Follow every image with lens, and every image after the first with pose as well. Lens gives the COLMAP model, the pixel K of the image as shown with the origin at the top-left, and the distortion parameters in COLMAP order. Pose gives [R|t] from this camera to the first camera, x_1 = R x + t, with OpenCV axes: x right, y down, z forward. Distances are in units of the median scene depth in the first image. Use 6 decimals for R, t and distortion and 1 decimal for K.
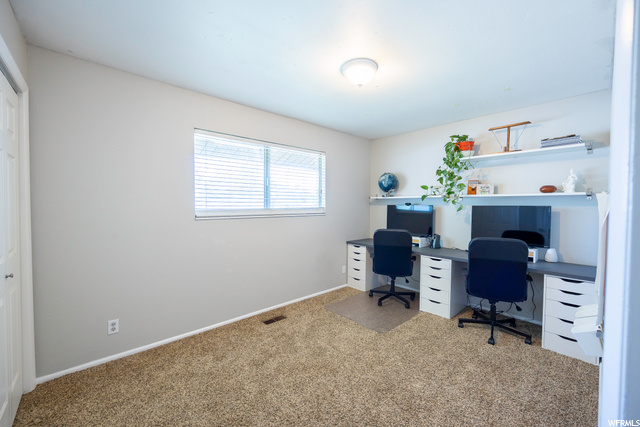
lens RADIAL K [[260.1, 0, 324.7], [0, 260.1, 212.6], [0, 0, 1]] dist [-0.000844, -0.000064]
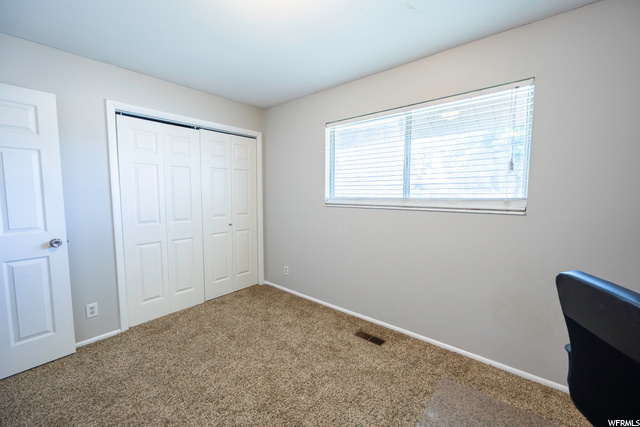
lens RADIAL K [[260.1, 0, 323.3], [0, 260.1, 212.1], [0, 0, 1]] dist [-0.000844, -0.000064]
pose [[0.120366, 0.076439, -0.989782, 0.545228], [-0.029431, 0.996868, 0.073407, -0.025073], [0.992293, 0.020295, 0.122239, 0.749168]]
